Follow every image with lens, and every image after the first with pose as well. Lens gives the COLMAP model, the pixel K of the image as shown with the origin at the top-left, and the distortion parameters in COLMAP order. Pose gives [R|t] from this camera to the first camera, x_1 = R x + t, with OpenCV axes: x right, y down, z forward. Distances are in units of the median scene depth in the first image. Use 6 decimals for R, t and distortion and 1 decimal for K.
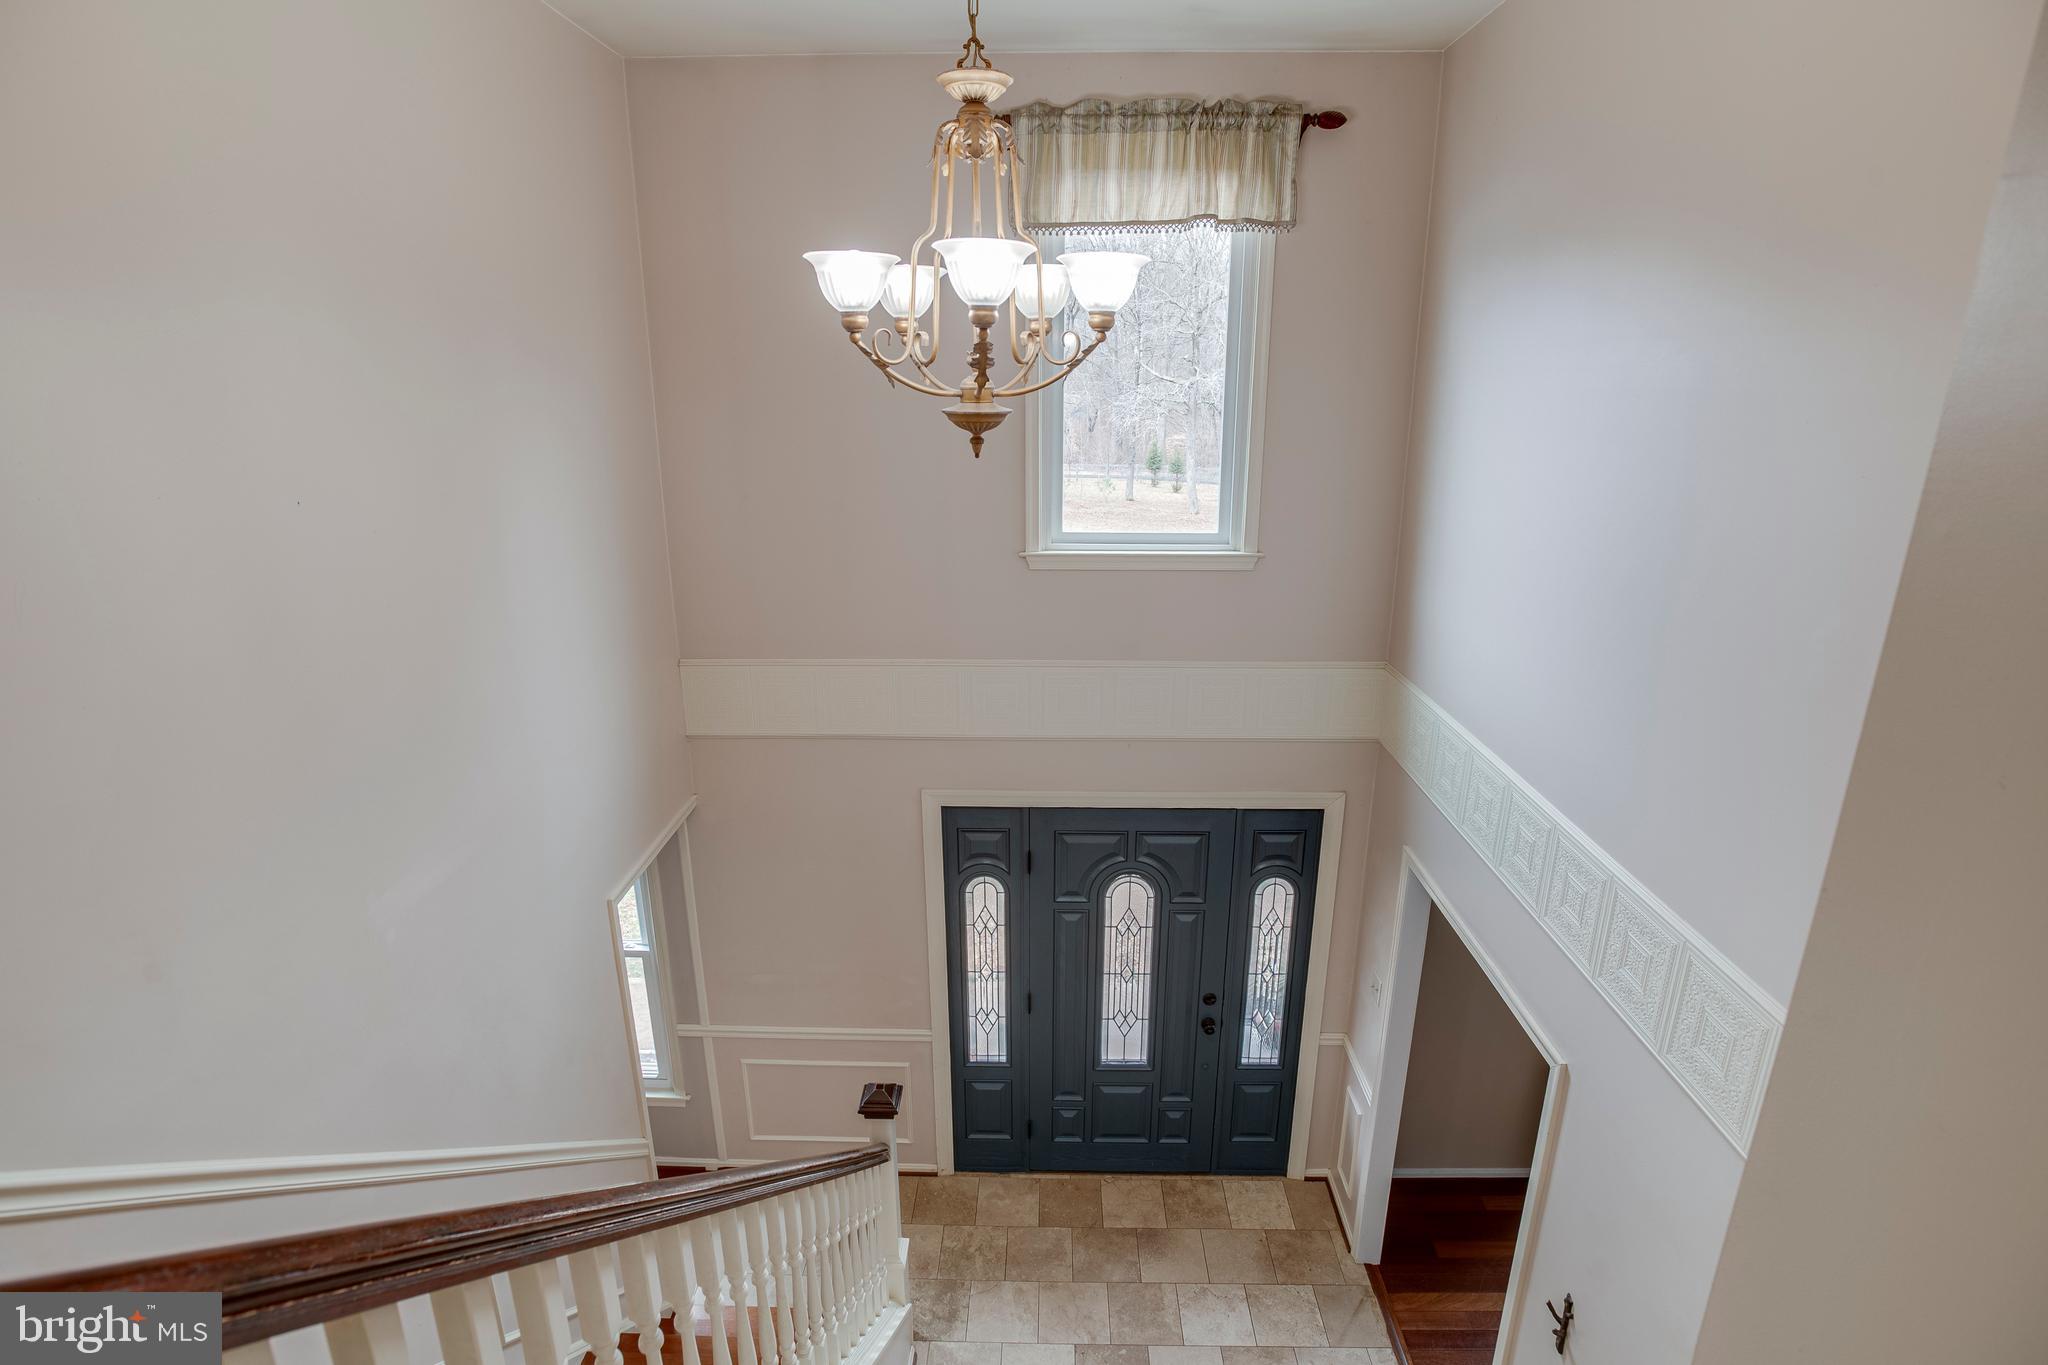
lens RADIAL K [[1003.3, 0, 1034.9], [0, 1003.3, 675.7], [0, 0, 1]] dist [-0.075211, 0.039258]
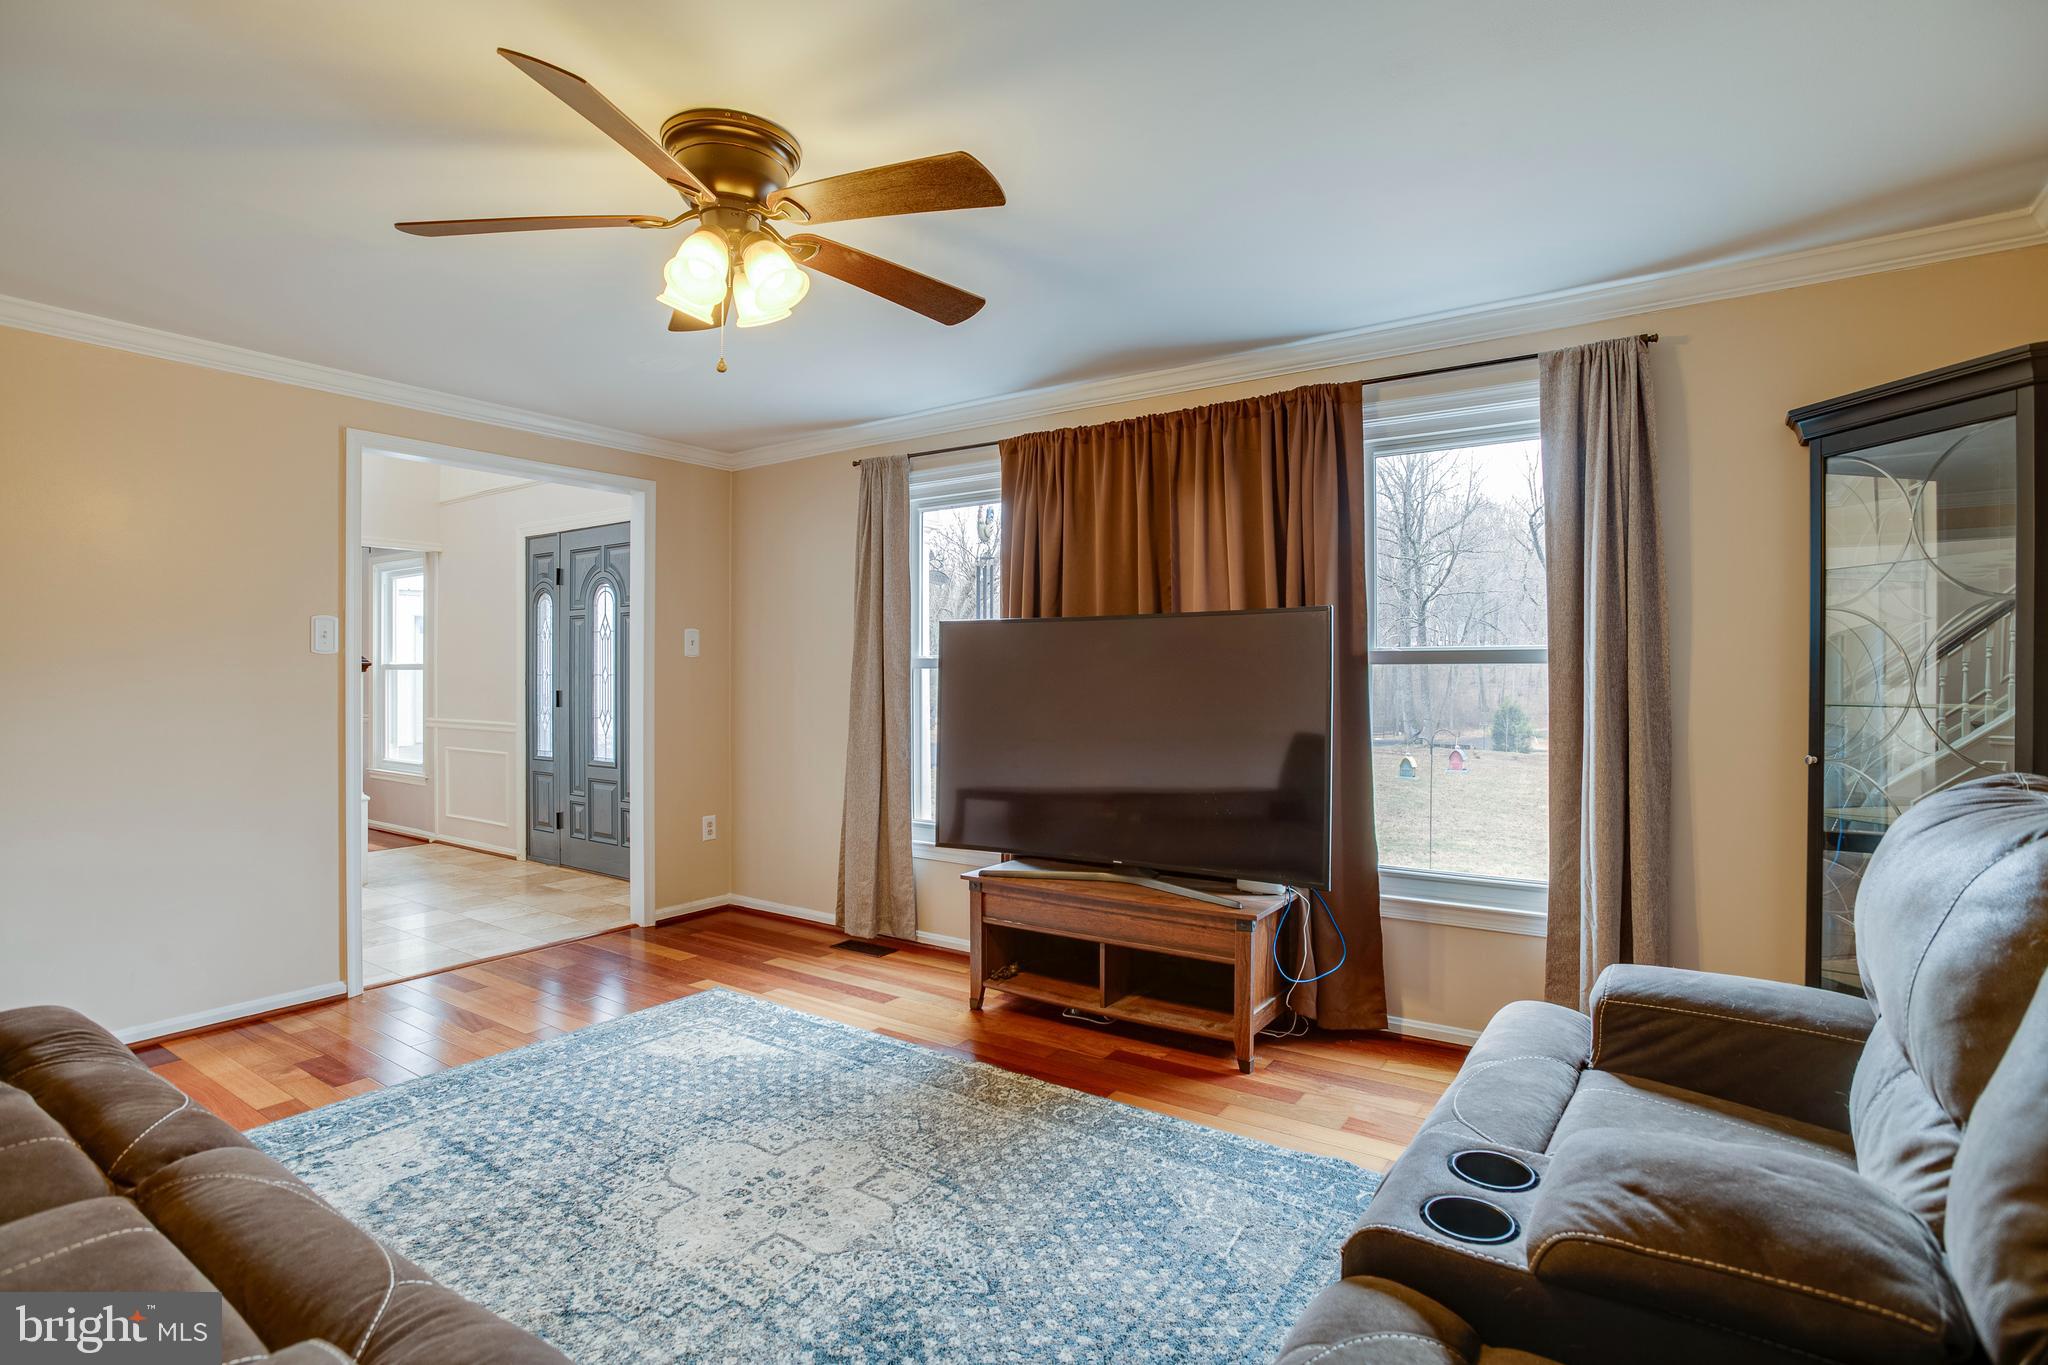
lens RADIAL K [[1037.5, 0, 1021.9], [0, 1037.5, 678.5], [0, 0, 1]] dist [-0.060116, 0.028509]
pose [[0.831003, 0.001351, -0.556266, 1.295046], [-0.161850, 0.957321, -0.239461, 0.552830], [0.532201, 0.289024, 0.795755, 0.270476]]
